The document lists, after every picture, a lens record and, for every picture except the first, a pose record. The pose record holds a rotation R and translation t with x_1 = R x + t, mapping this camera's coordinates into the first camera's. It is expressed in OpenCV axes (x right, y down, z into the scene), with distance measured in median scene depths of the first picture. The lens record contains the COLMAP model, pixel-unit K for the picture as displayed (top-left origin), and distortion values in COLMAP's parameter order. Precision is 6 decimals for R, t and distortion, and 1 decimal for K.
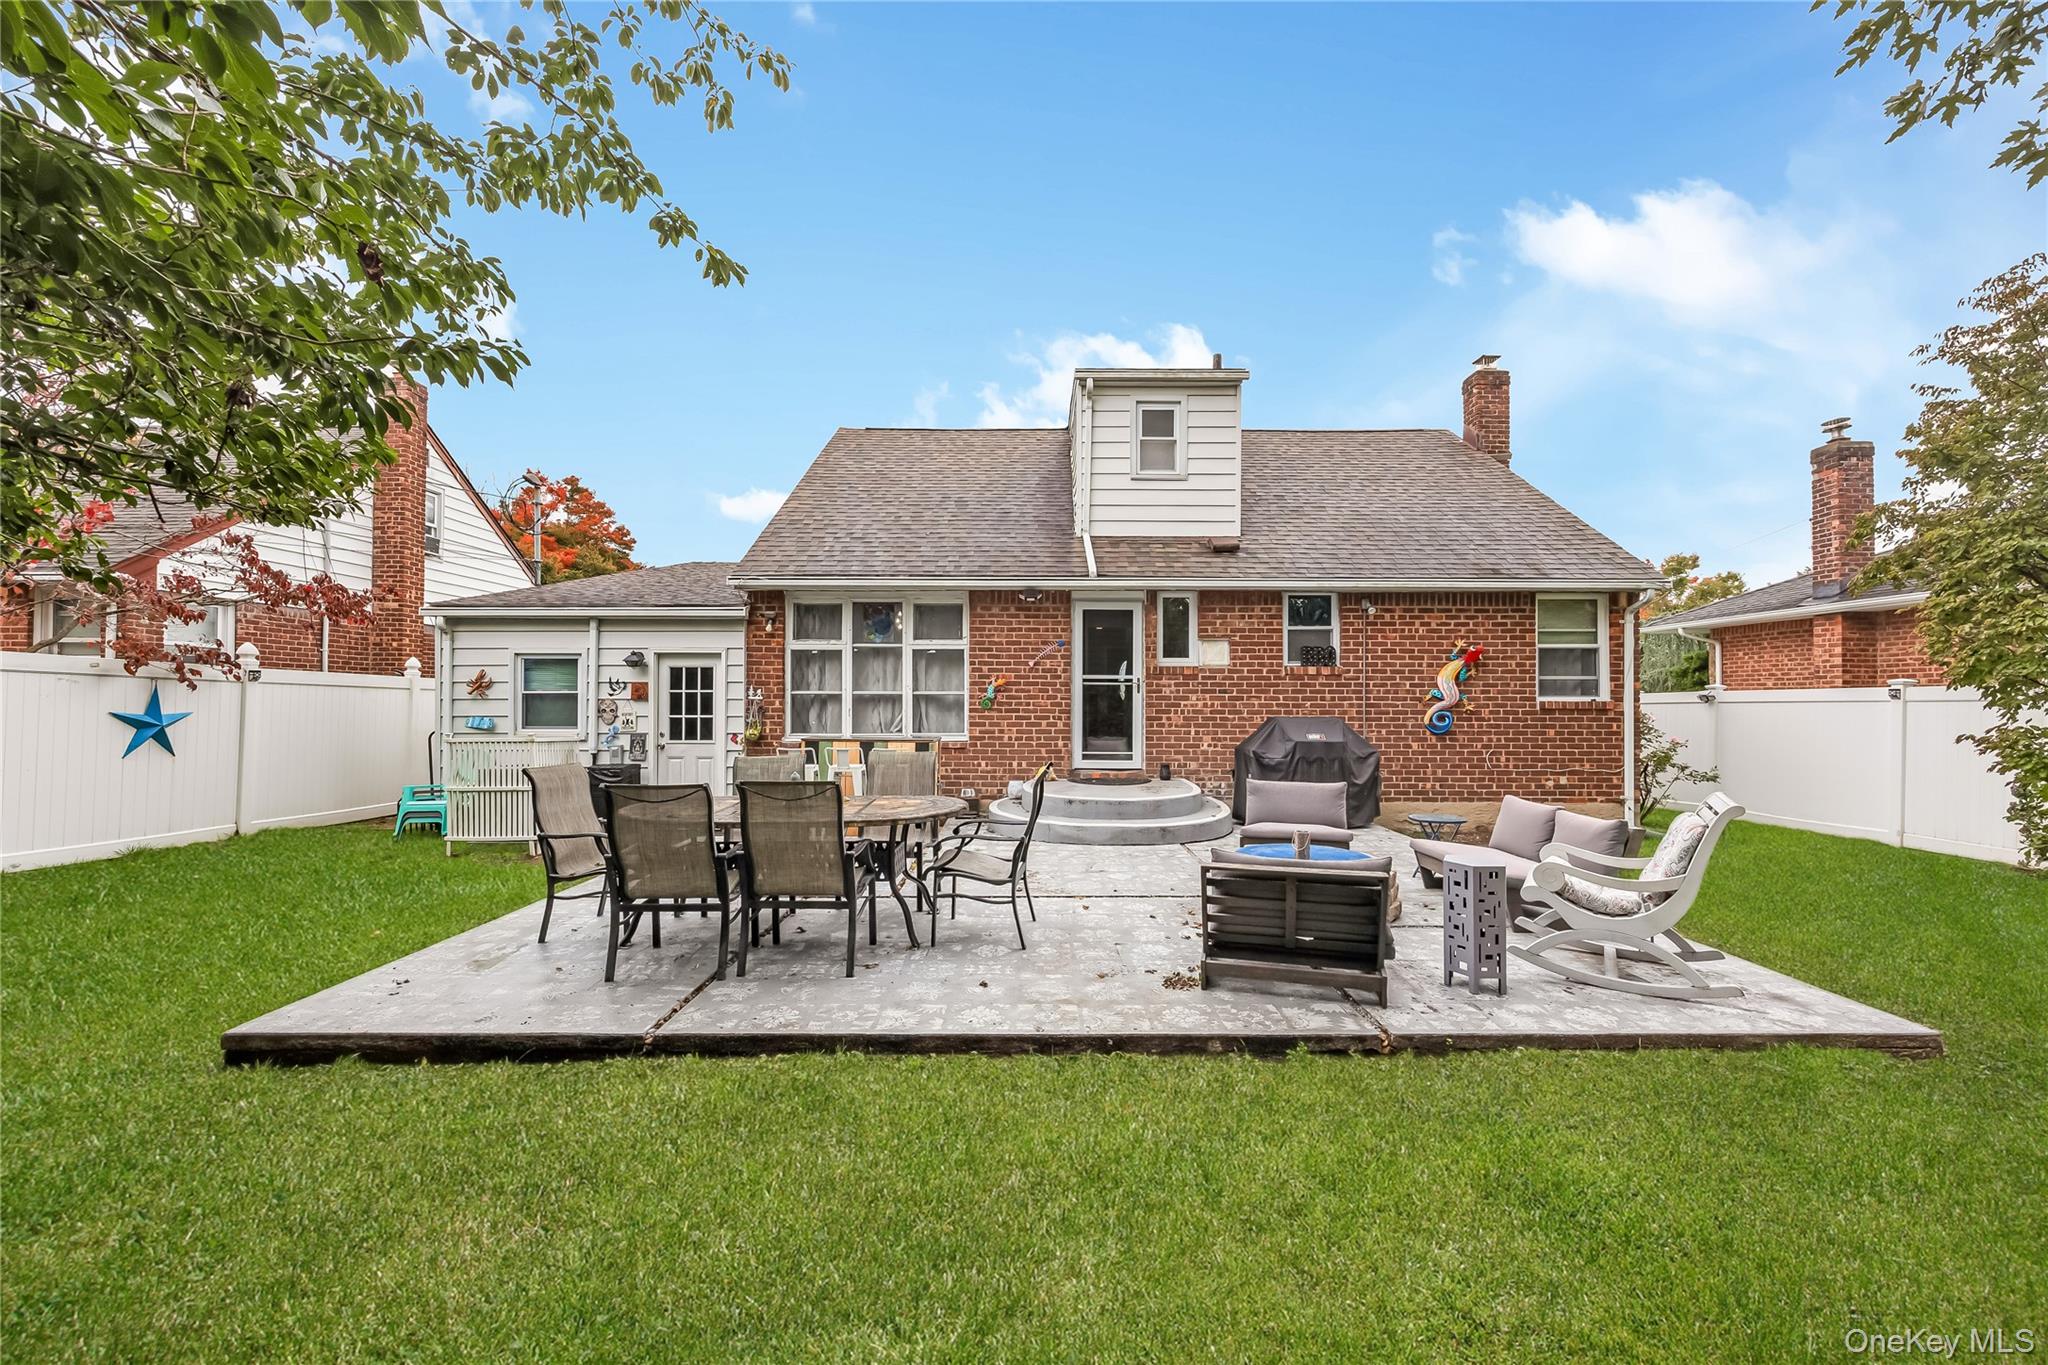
lens RADIAL K [[789.0, 0, 1025.1], [0, 789.0, 696.8], [0, 0, 1]] dist [-0.005353, 0.002305]
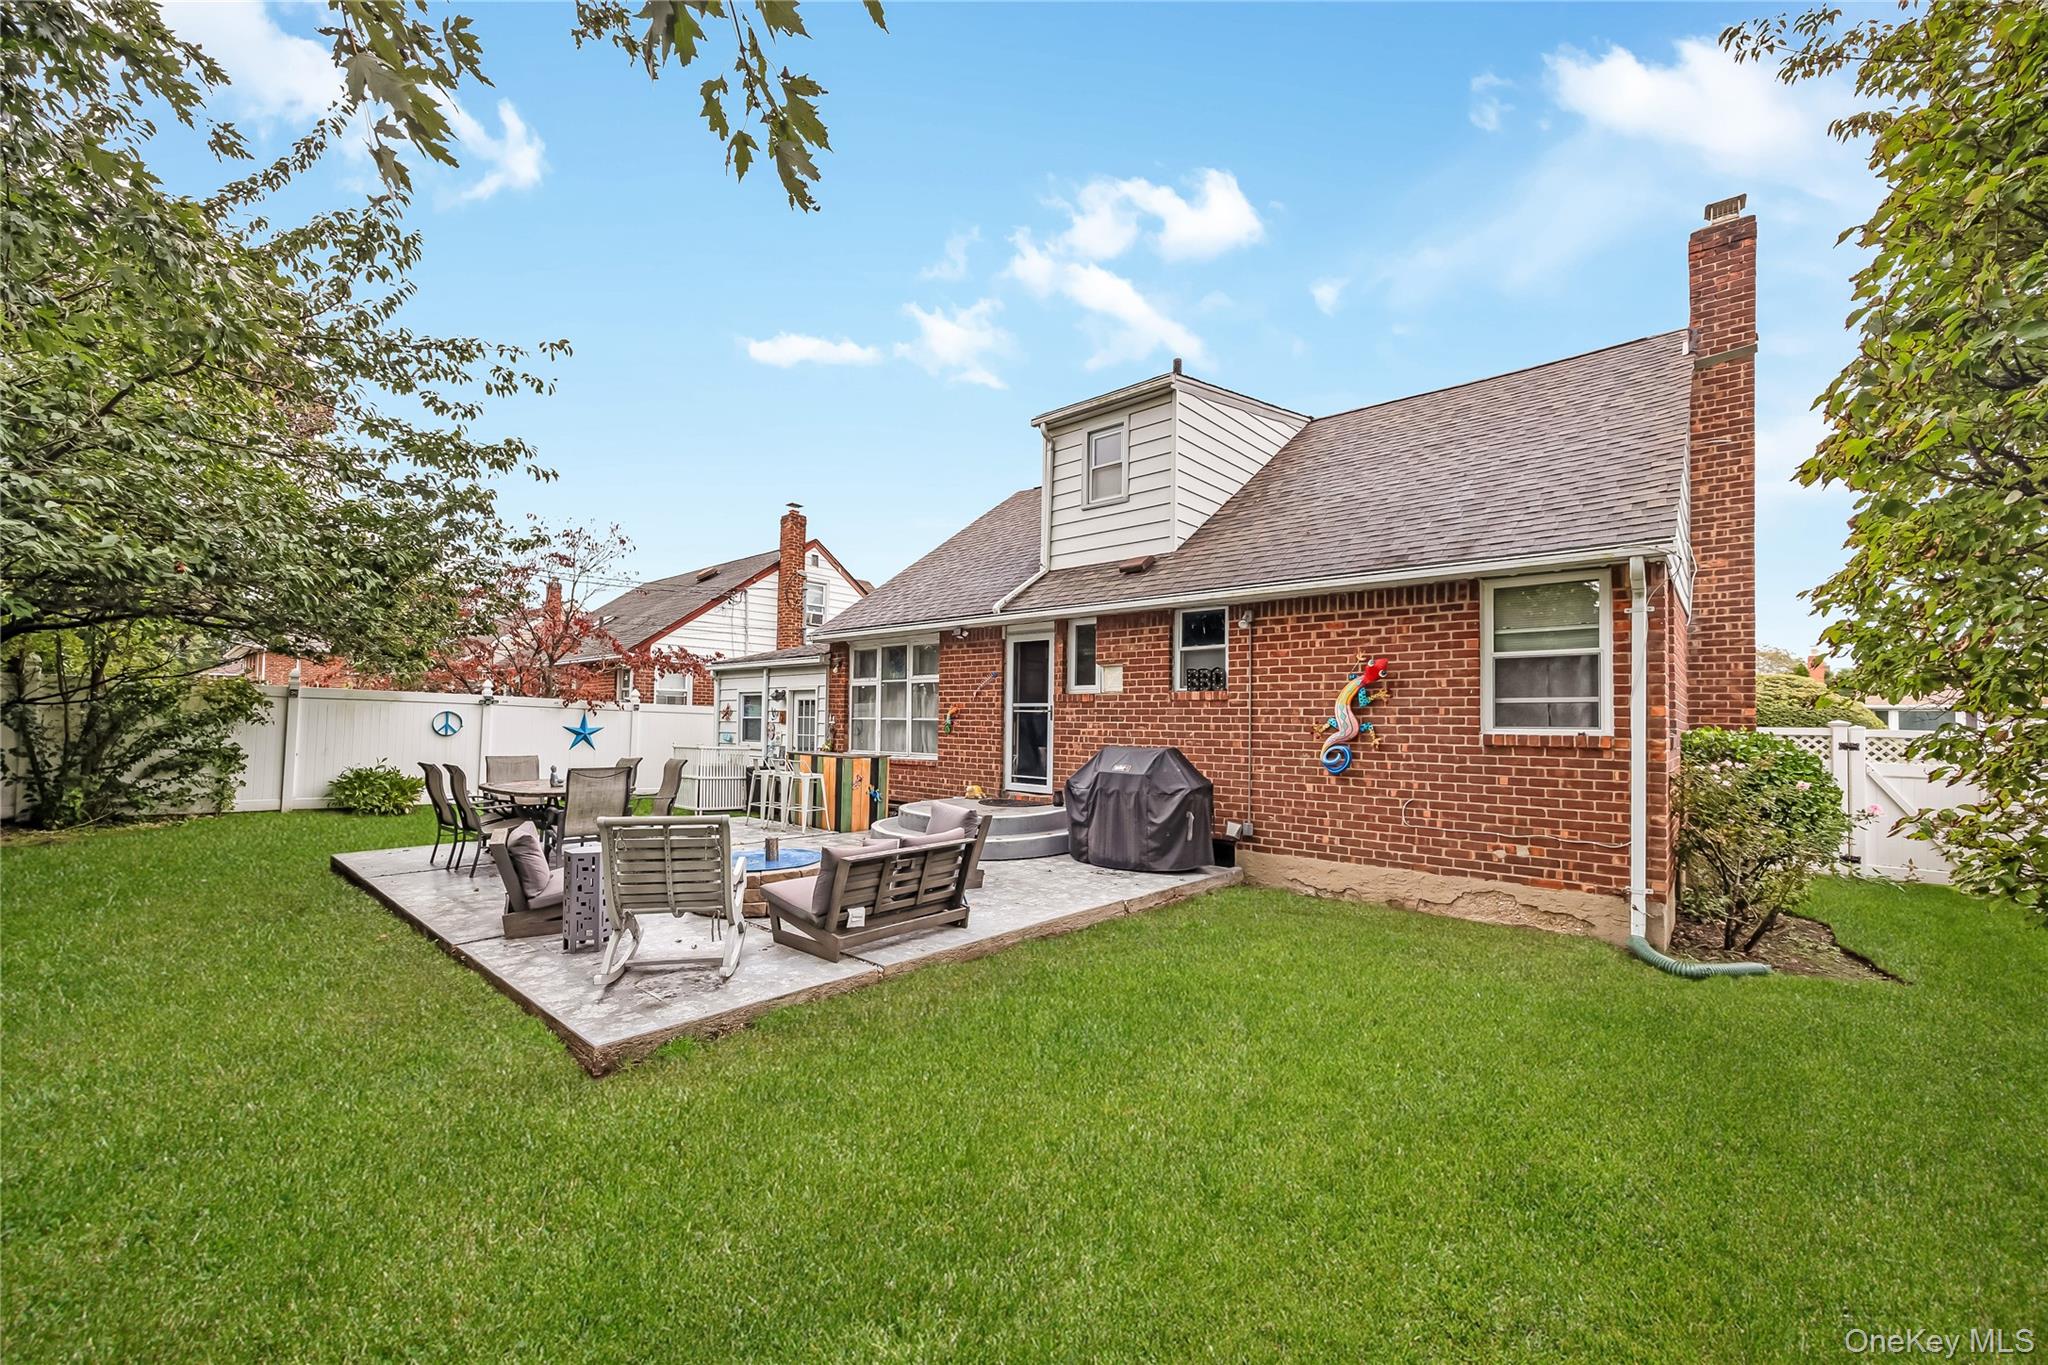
lens RADIAL K [[789.0, 0, 1039.5], [0, 789.0, 703.1], [0, 0, 1]] dist [-0.005353, 0.002305]
pose [[0.758083, -0.009263, -0.652092, 0.806761], [-0.007151, 0.999721, -0.022515, -0.003463], [0.652118, 0.021731, 0.757806, 0.210539]]
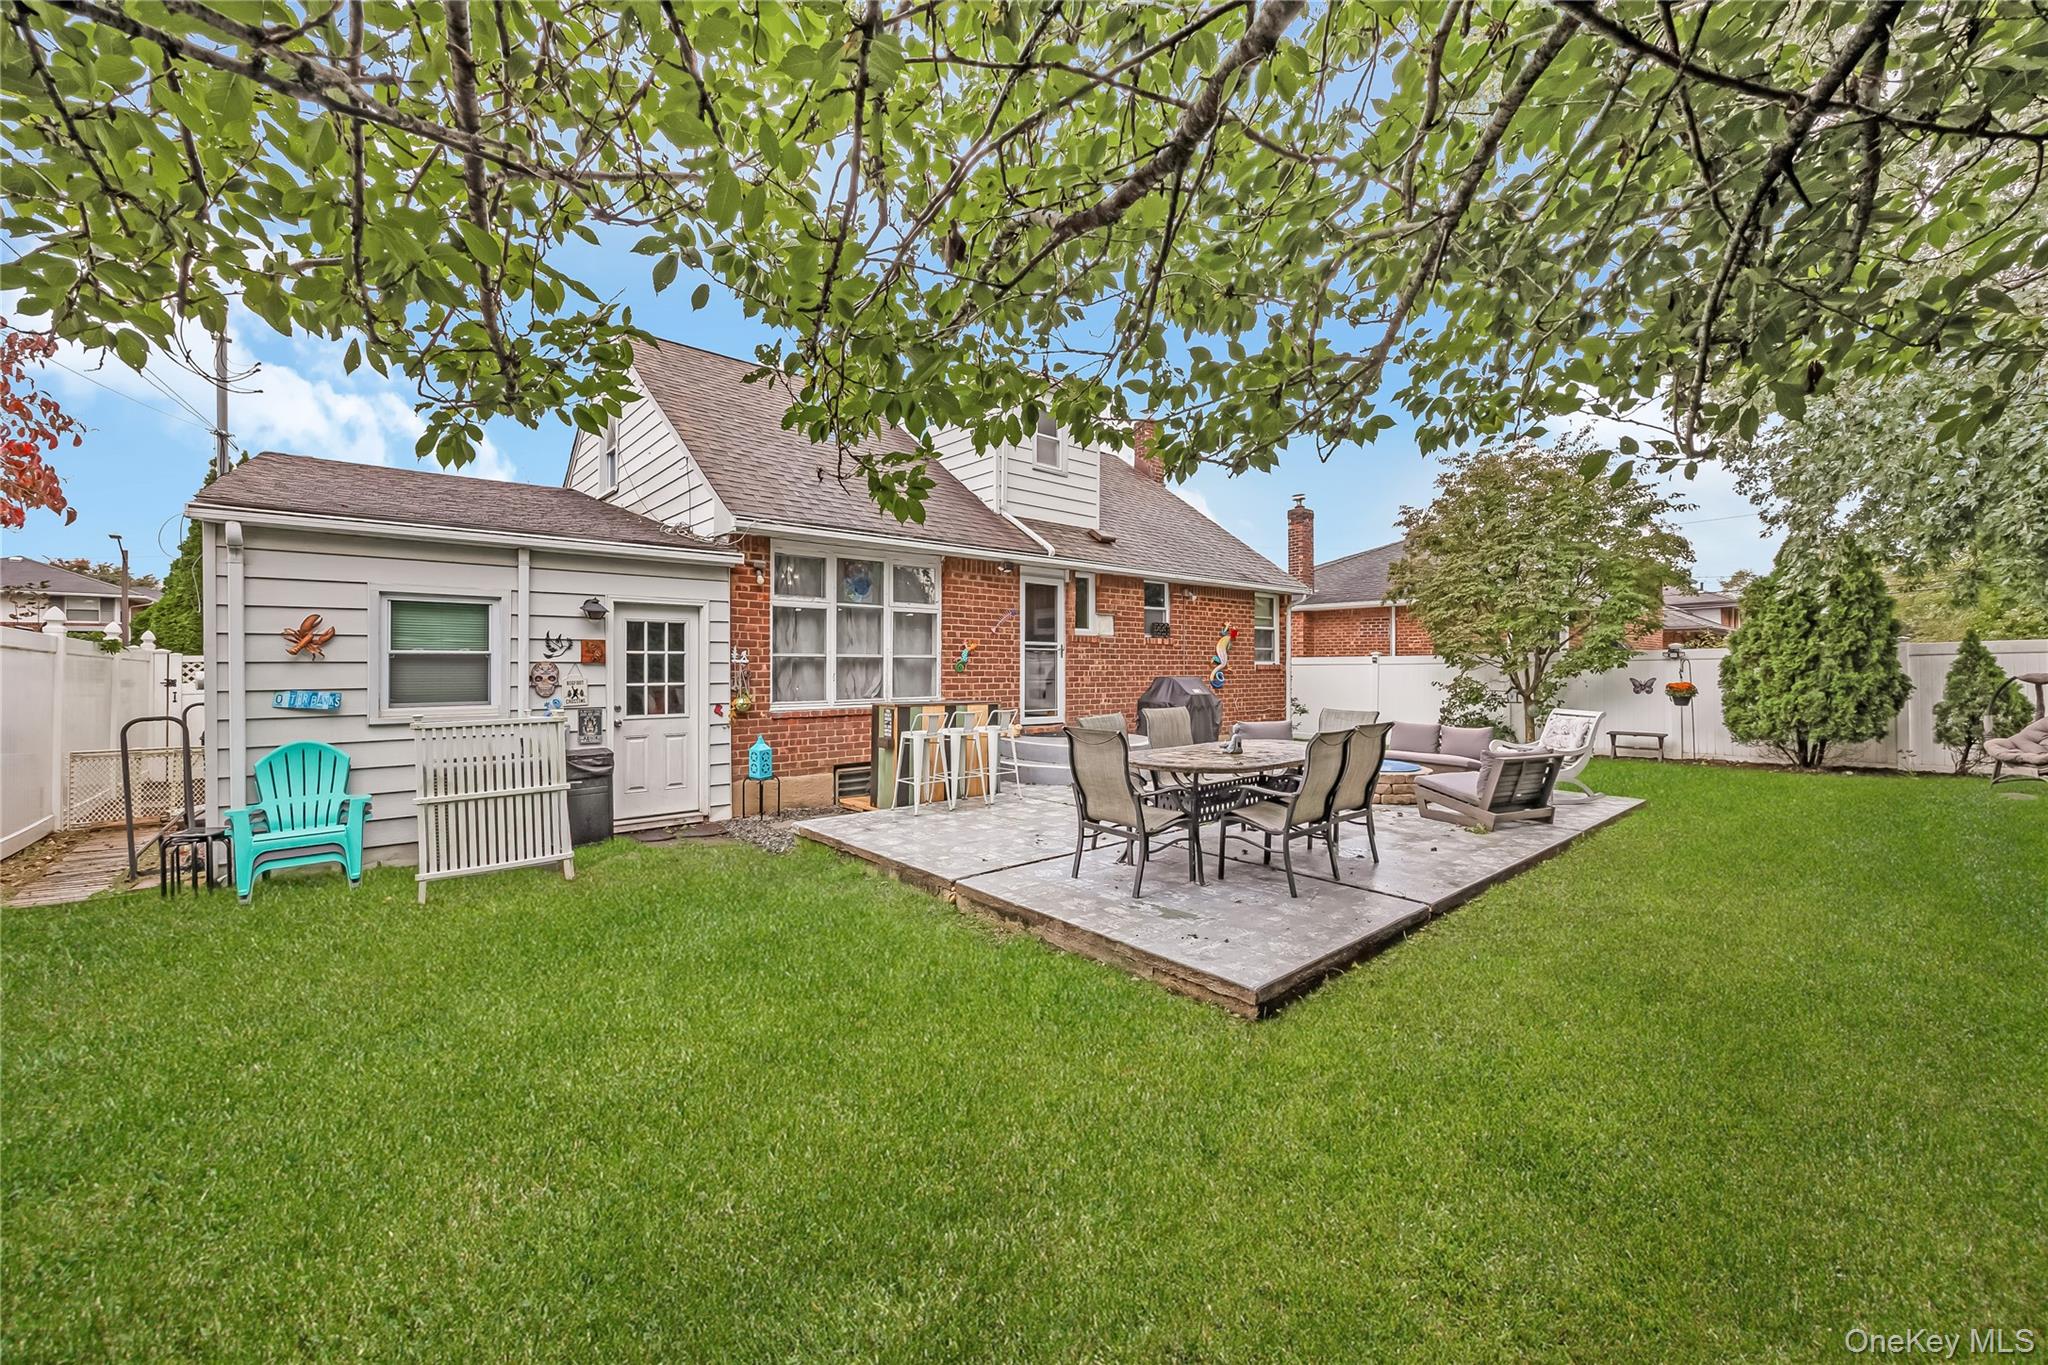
lens RADIAL K [[789.0, 0, 1008.2], [0, 789.0, 682.9], [0, 0, 1]] dist [-0.005353, 0.002305]
pose [[0.757070, -0.015943, 0.653139, -0.678340], [-0.004301, 0.999559, 0.029384, -0.001163], [-0.653319, -0.025055, 0.756668, 0.171150]]
